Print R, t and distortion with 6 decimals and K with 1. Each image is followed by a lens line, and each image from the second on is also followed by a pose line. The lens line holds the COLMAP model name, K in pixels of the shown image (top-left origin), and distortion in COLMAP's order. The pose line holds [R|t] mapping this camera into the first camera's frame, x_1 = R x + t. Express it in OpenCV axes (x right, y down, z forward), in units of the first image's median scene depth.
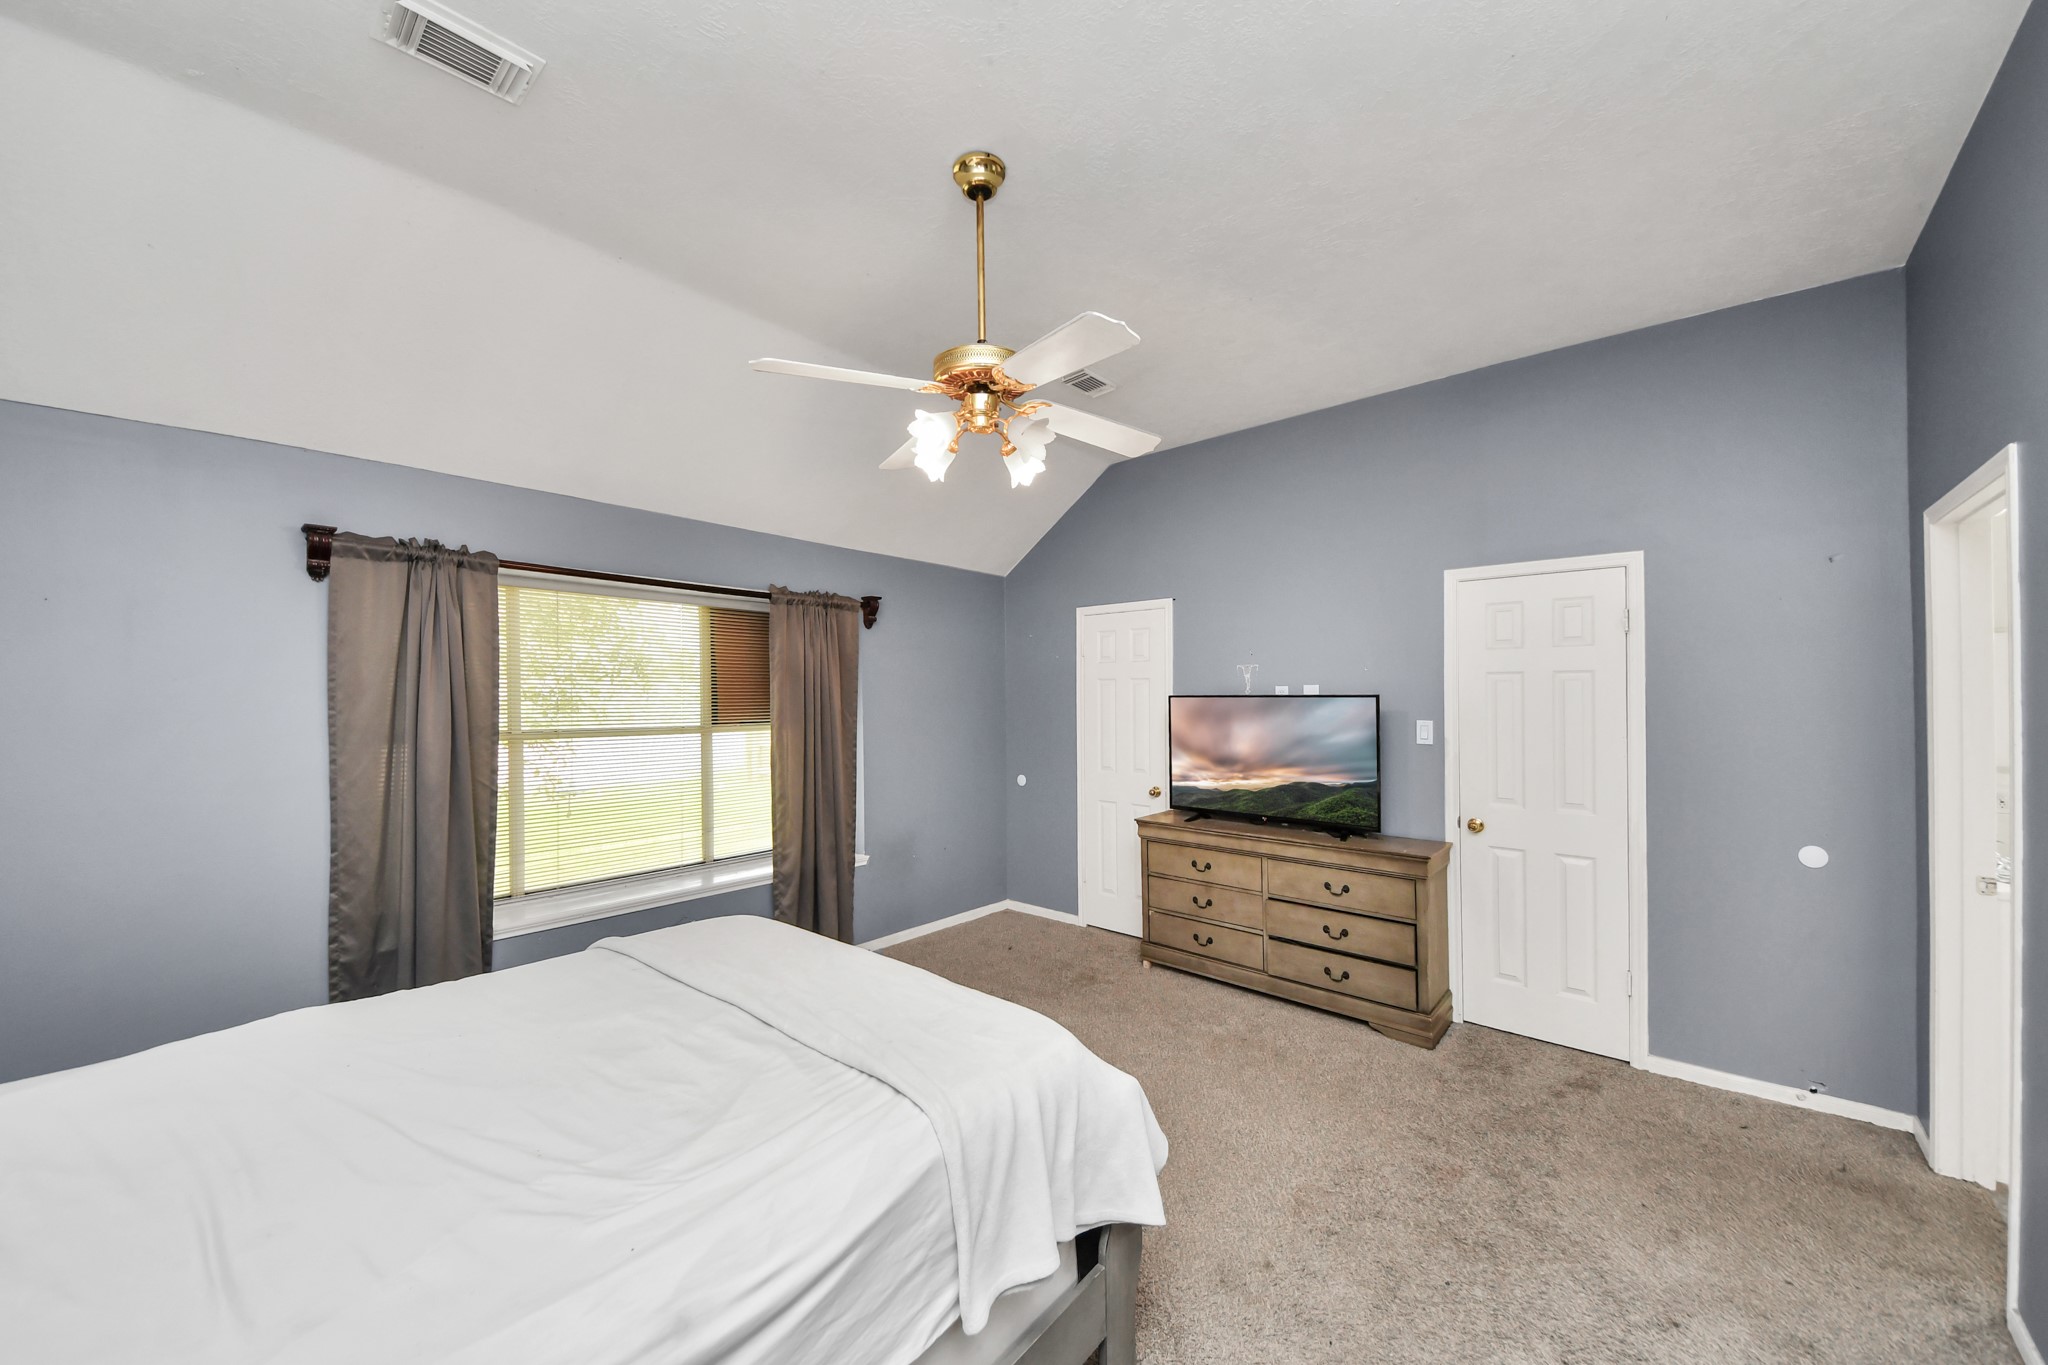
lens RADIAL K [[725.8, 0, 1019.1], [0, 725.8, 697.8], [0, 0, 1]] dist [0.037616, -0.022459]
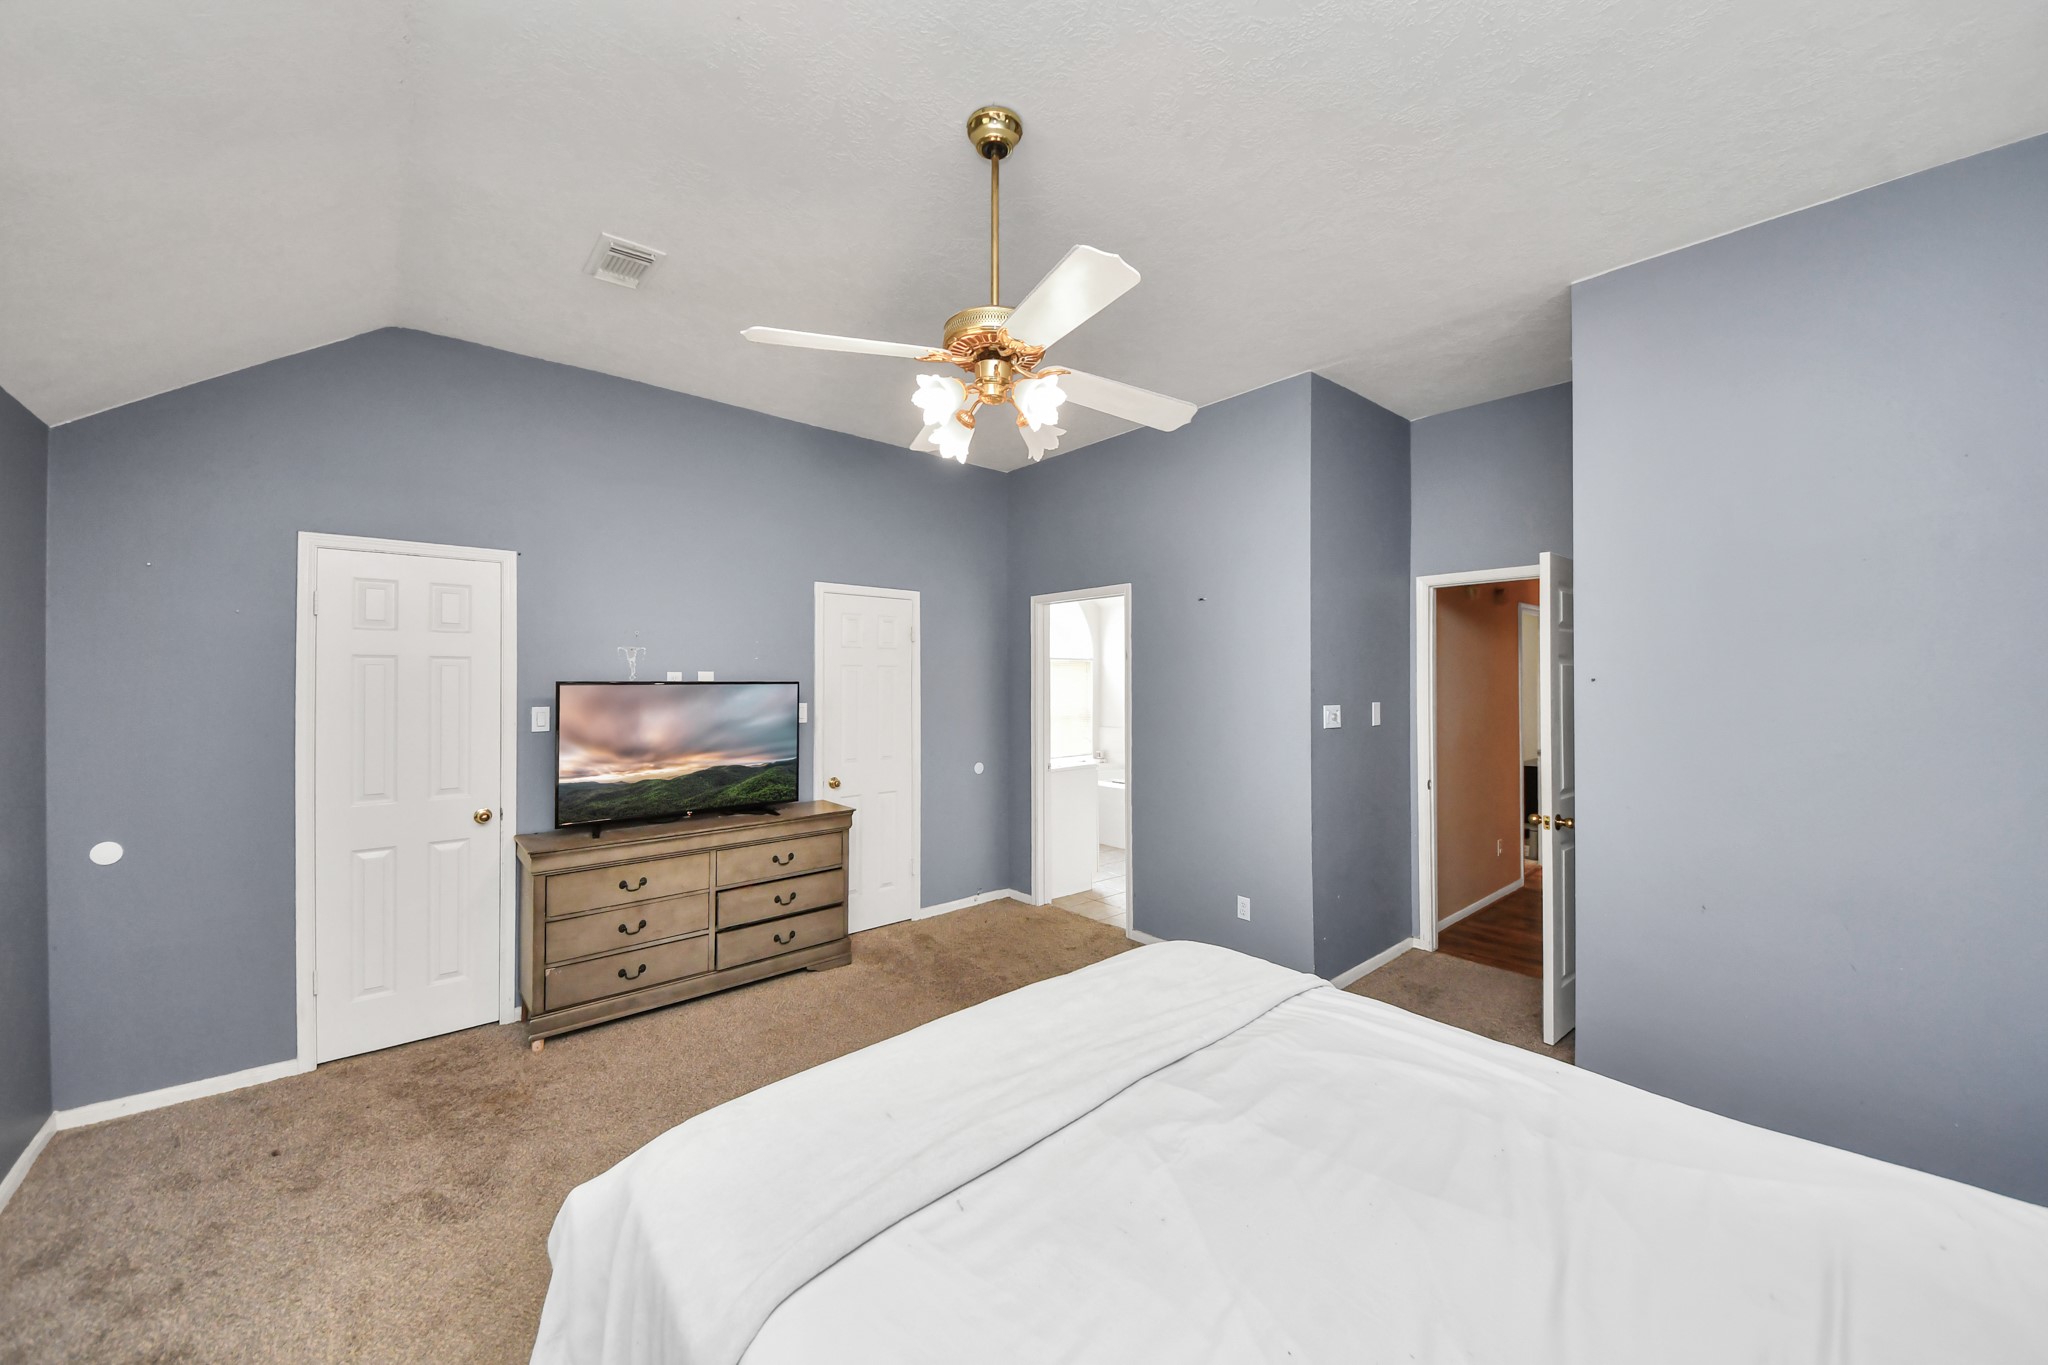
lens RADIAL K [[710.5, 0, 1019.0], [0, 710.5, 665.8], [0, 0, 1]] dist [0.001330, -0.000014]
pose [[0.147152, 0.023411, 0.988837, -0.510441], [0.000142, 0.999719, -0.023690, -0.002336], [-0.989114, 0.003626, 0.147107, 0.442374]]
